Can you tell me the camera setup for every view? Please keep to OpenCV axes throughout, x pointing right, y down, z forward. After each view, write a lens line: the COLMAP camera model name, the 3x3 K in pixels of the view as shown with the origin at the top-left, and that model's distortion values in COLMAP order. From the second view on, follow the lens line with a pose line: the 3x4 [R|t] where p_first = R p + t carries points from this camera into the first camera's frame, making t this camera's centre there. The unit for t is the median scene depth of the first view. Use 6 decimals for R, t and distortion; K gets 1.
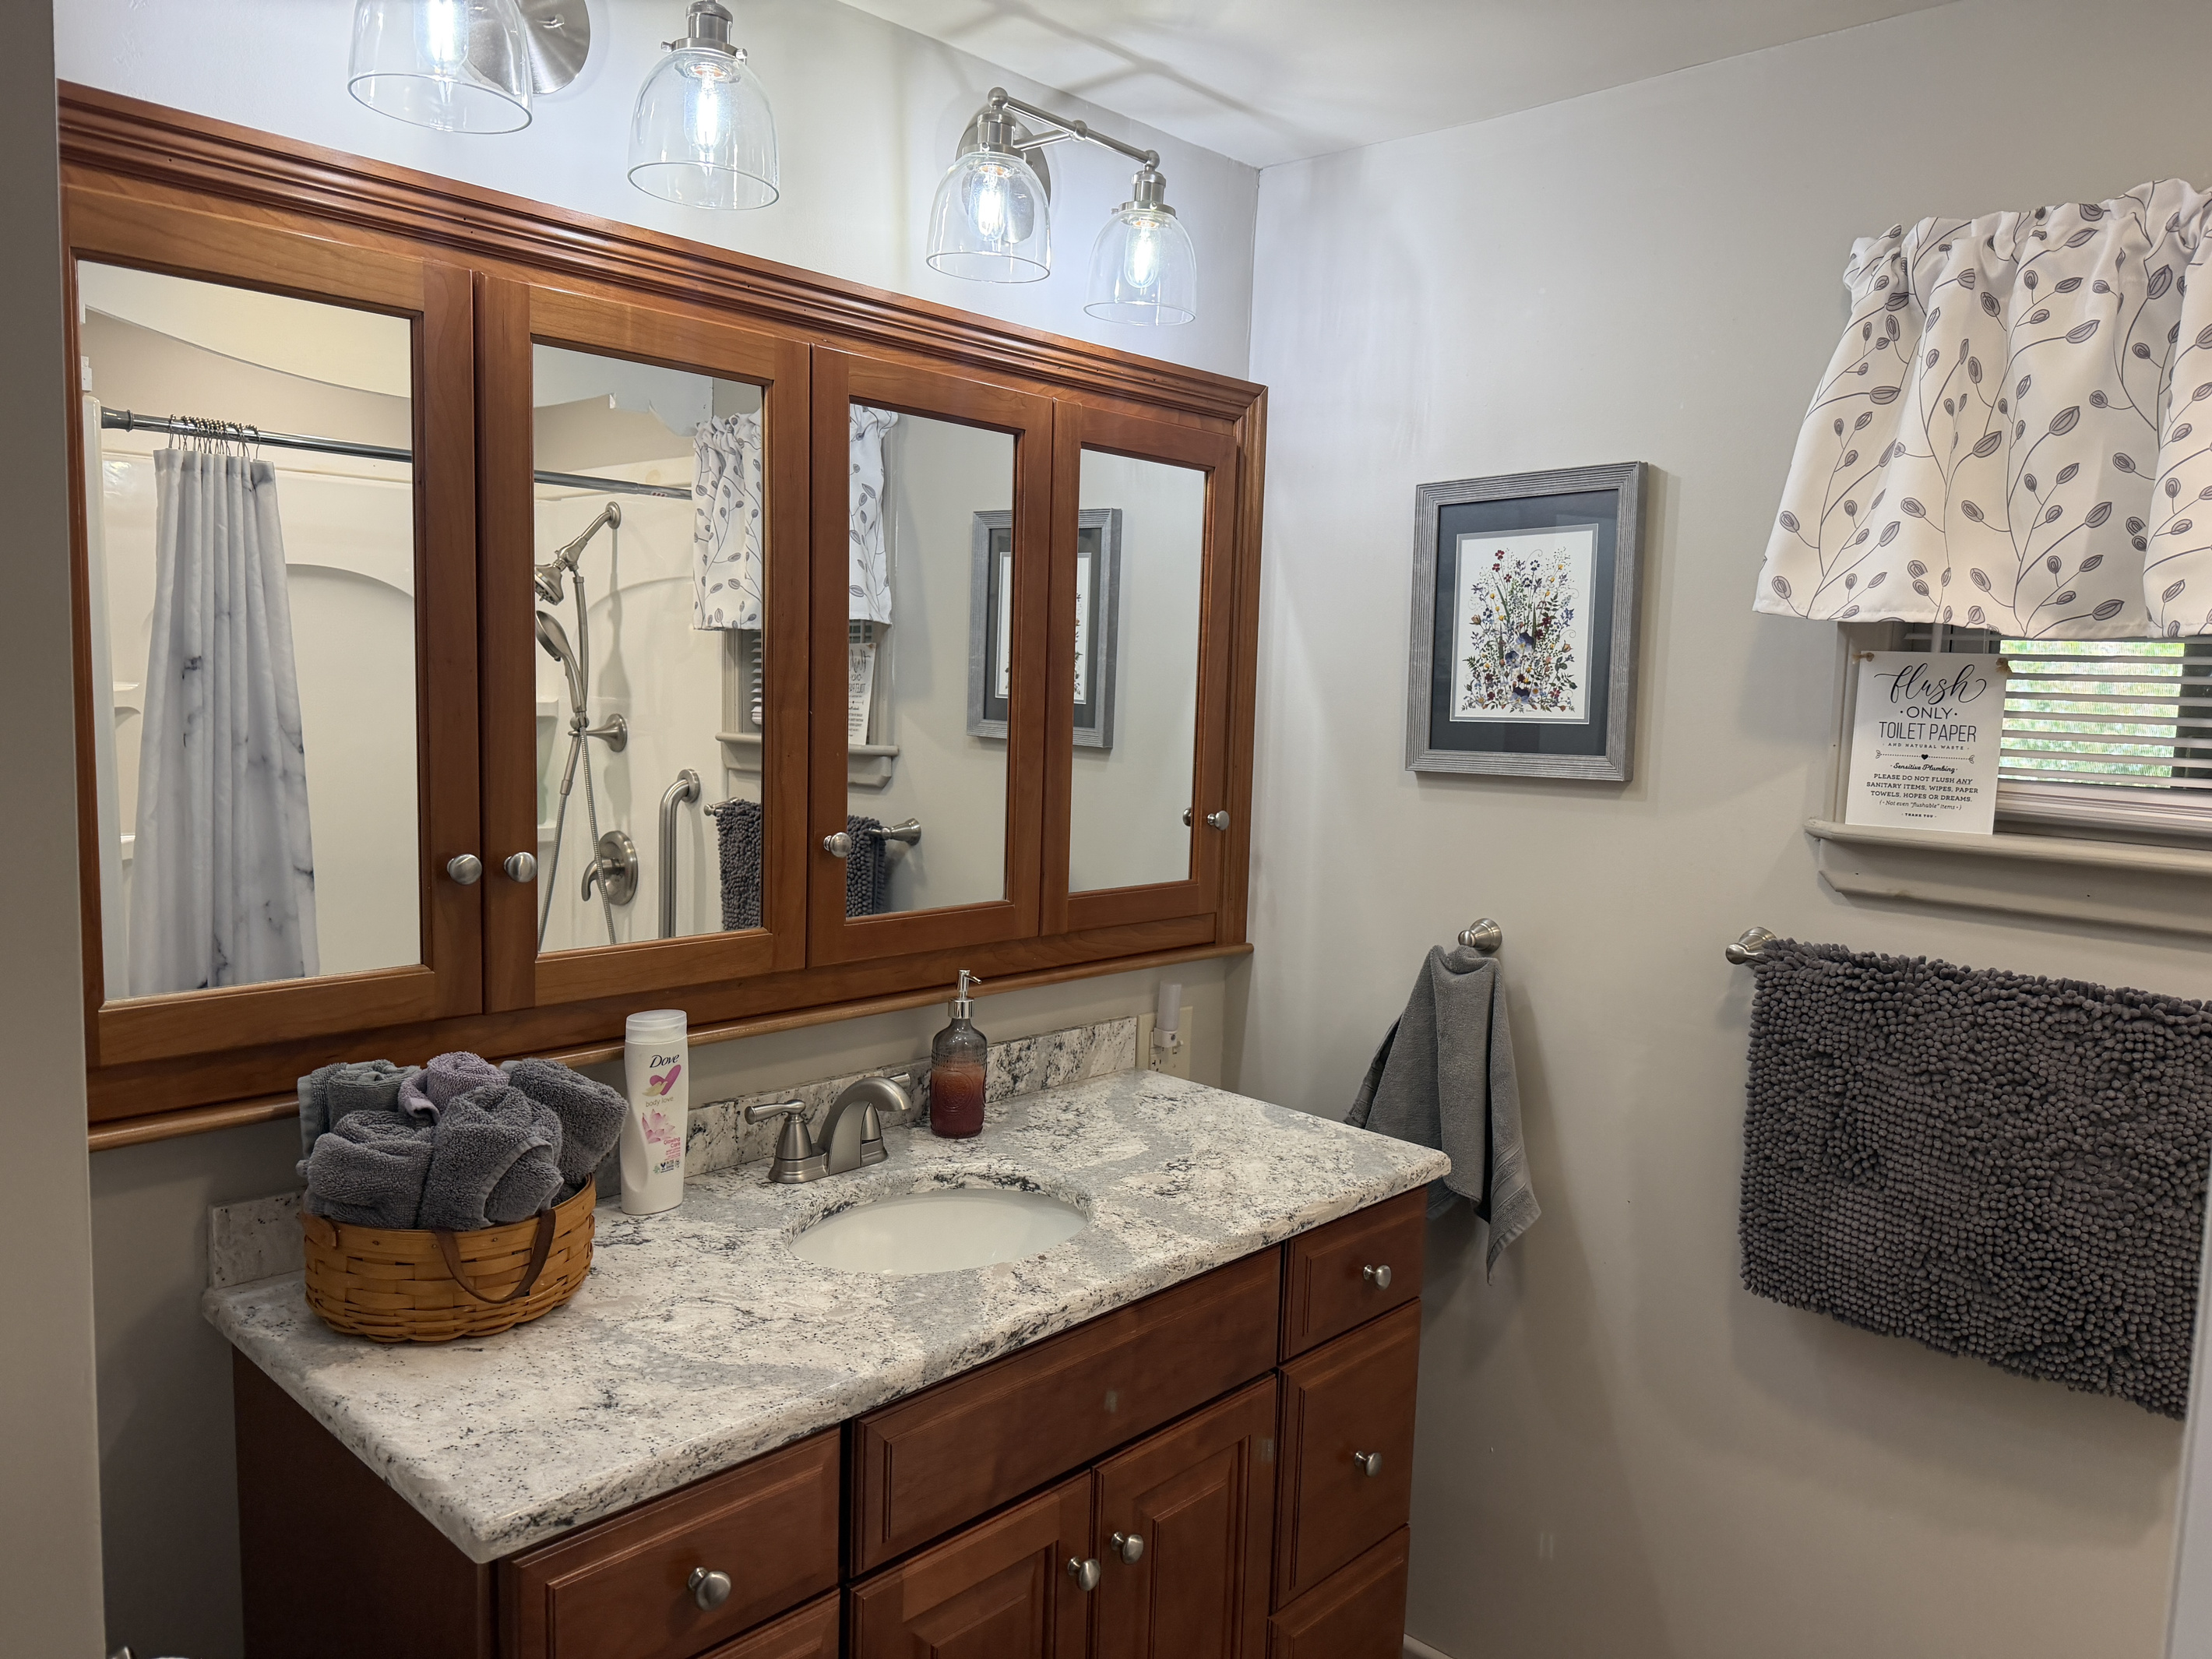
lens RADIAL K [[1569.5, 0, 1168.6], [0, 1569.5, 851.7], [0, 0, 1]] dist [0.077362, -0.109752]
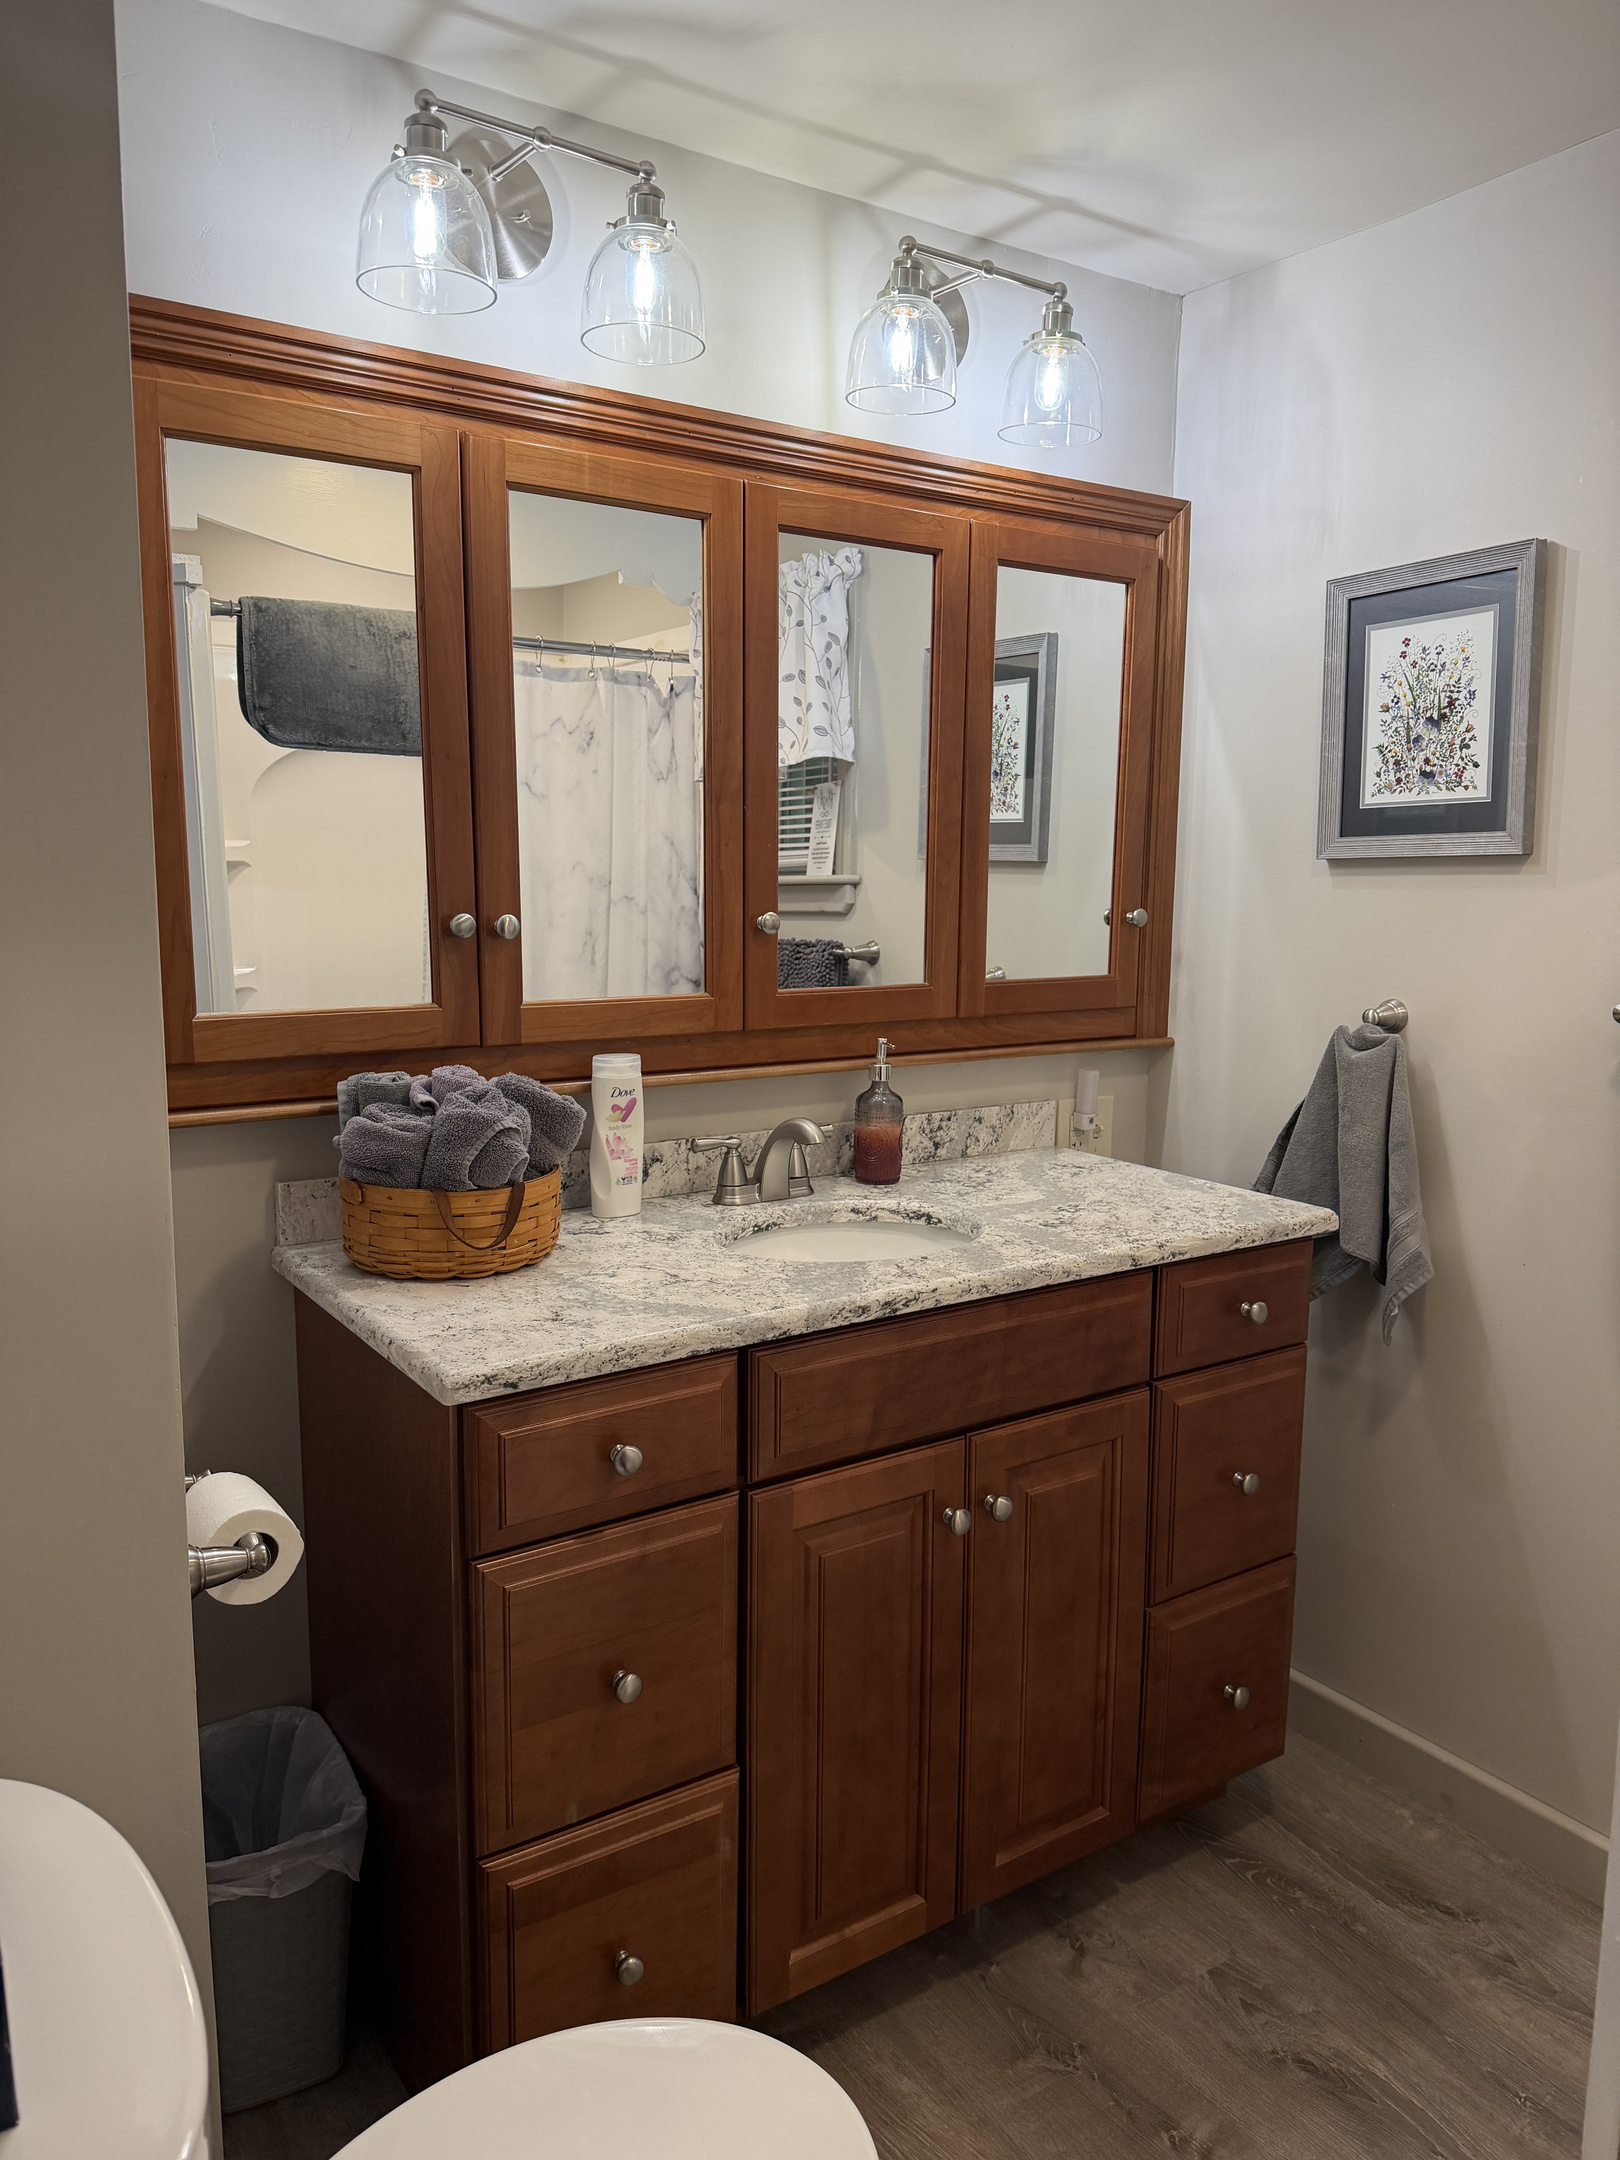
lens RADIAL K [[1532.6, 0, 828.4], [0, 1532.6, 1067.7], [0, 0, 1]] dist [0.077362, -0.109752]
pose [[0.974404, 0.003546, -0.224776, 0.100579], [0.001874, 0.999713, 0.023892, 0.089942], [0.224797, -0.023701, 0.974117, -0.103208]]
